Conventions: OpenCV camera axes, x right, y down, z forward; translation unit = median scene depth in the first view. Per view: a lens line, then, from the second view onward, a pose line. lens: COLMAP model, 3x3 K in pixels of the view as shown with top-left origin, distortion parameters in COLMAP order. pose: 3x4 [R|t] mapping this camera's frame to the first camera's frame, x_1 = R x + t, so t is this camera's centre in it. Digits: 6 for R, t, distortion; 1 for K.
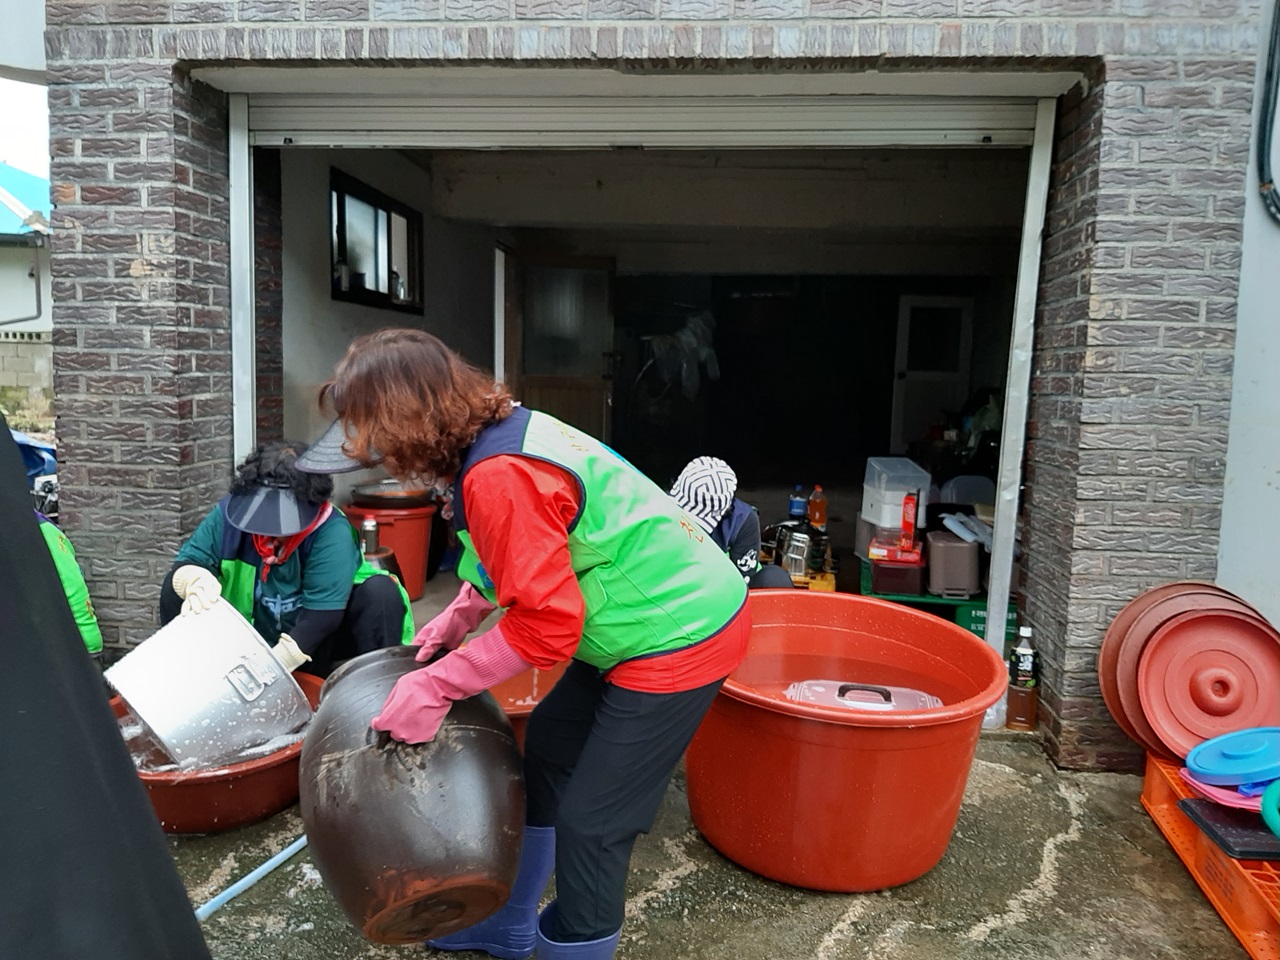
lens RADIAL K [[976.8, 0, 642.1], [0, 976.8, 476.0], [0, 0, 1]] dist [-0.008050, -0.012050]
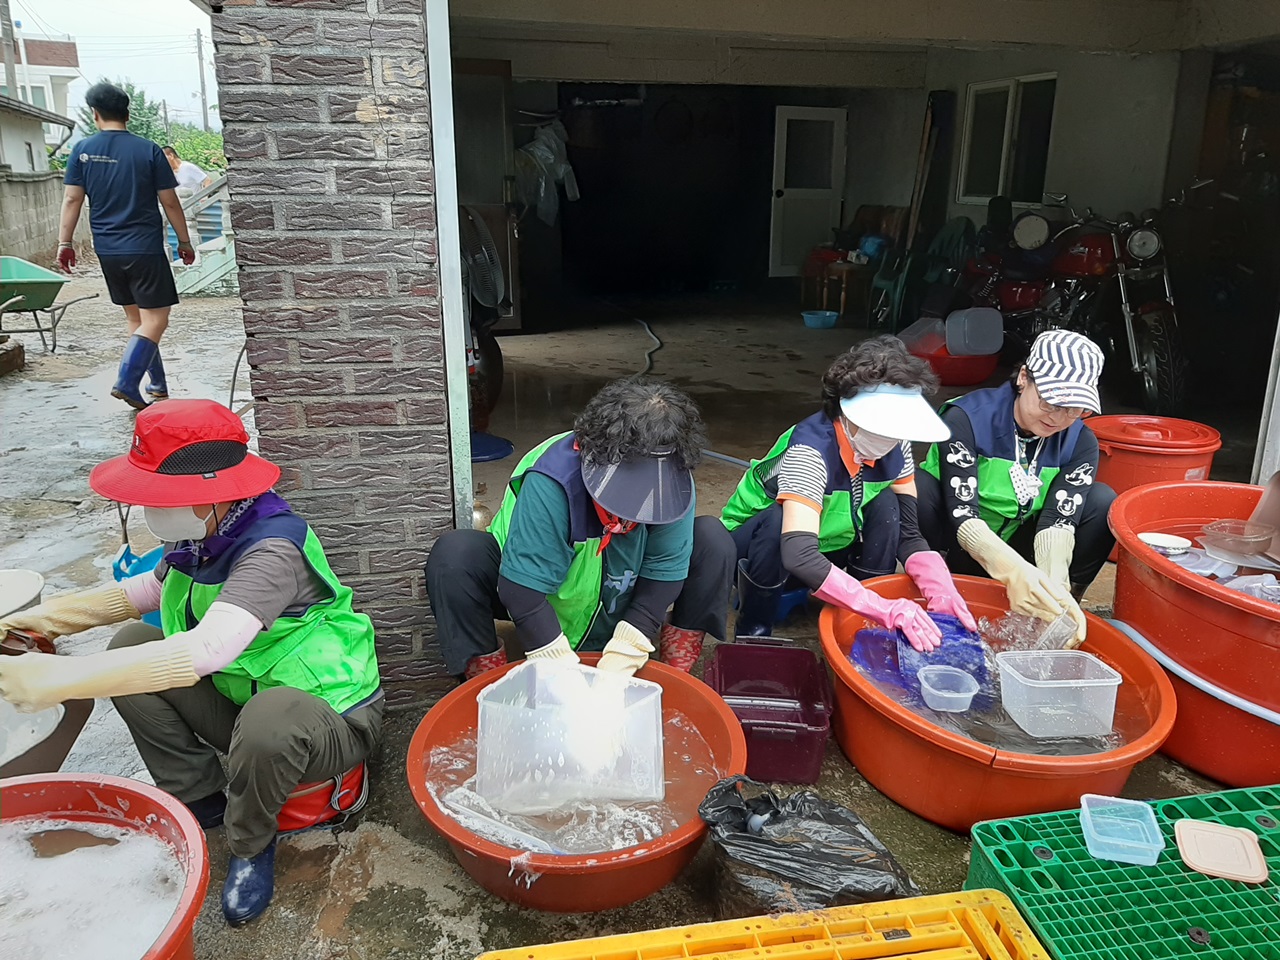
lens RADIAL K [[976.8, 0, 637.7], [0, 976.8, 485.4], [0, 0, 1]] dist [-0.008050, -0.012050]
pose [[0.956821, -0.101195, 0.272494, -0.542240], [0.044407, 0.977329, 0.207017, -0.087989], [-0.287266, -0.185977, 0.939623, 0.252107]]
